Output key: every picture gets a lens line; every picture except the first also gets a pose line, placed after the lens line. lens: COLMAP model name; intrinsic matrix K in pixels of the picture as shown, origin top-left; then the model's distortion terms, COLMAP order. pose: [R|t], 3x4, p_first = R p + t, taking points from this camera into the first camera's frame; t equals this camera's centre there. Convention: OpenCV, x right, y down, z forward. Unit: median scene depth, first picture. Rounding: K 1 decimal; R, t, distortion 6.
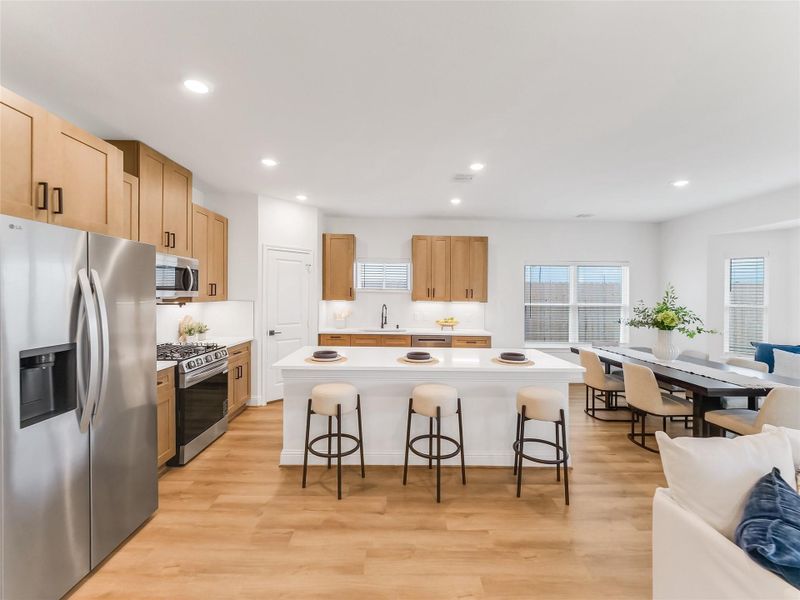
lens RADIAL K [[344.7, 0, 398.0], [0, 344.7, 293.8], [0, 0, 1]] dist [-0.003487, -0.000065]
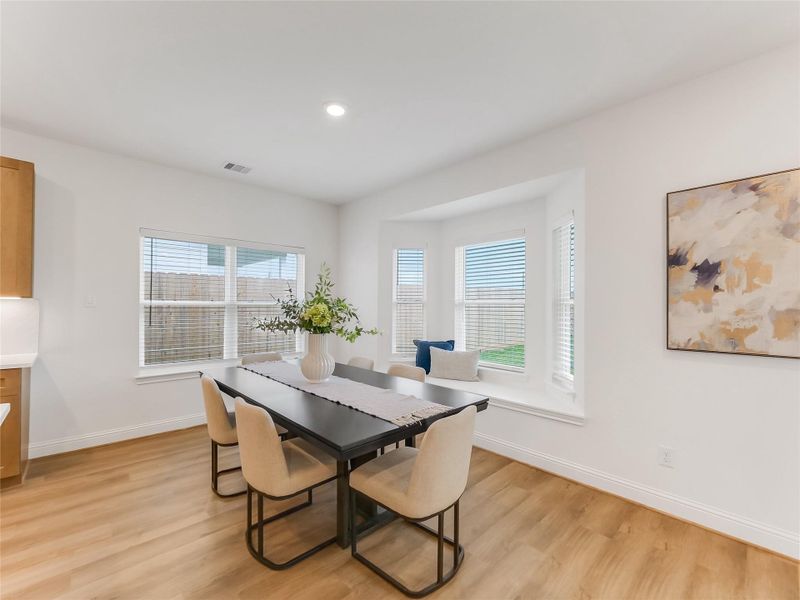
lens RADIAL K [[344.7, 0, 392.3], [0, 344.7, 301.3], [0, 0, 1]] dist [-0.003487, -0.000065]
pose [[0.750939, 0.000023, 0.660372, 0.452146], [0.003587, 0.999985, -0.004114, 0.047584], [-0.660362, 0.005458, 0.750928, 0.413113]]
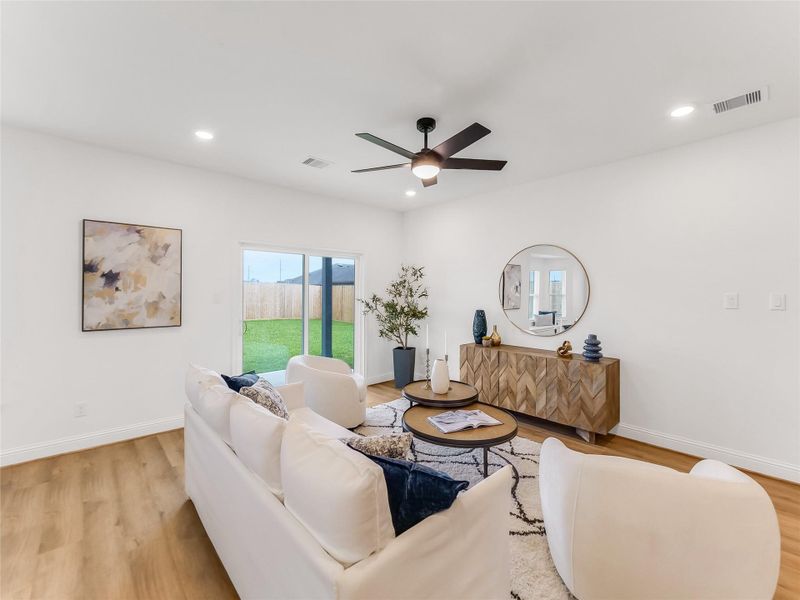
lens RADIAL K [[344.7, 0, 405.4], [0, 344.7, 294.1], [0, 0, 1]] dist [-0.003487, -0.000065]
pose [[-0.665741, -0.017507, 0.745977, 0.081567], [-0.010533, 0.999846, 0.014065, 0.020403], [-0.746108, 0.001506, -0.665823, 0.514409]]
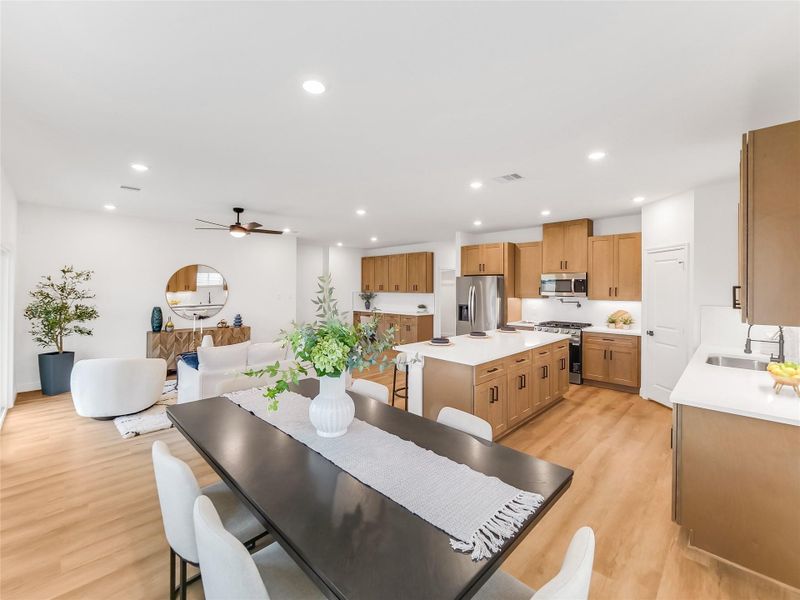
lens RADIAL K [[344.7, 0, 379.6], [0, 344.7, 289.6], [0, 0, 1]] dist [-0.003487, -0.000065]
pose [[-0.730335, -0.017824, -0.682856, 1.107741], [-0.016156, 0.999831, -0.008818, 0.001534], [0.682898, 0.004592, -0.730499, 1.423597]]
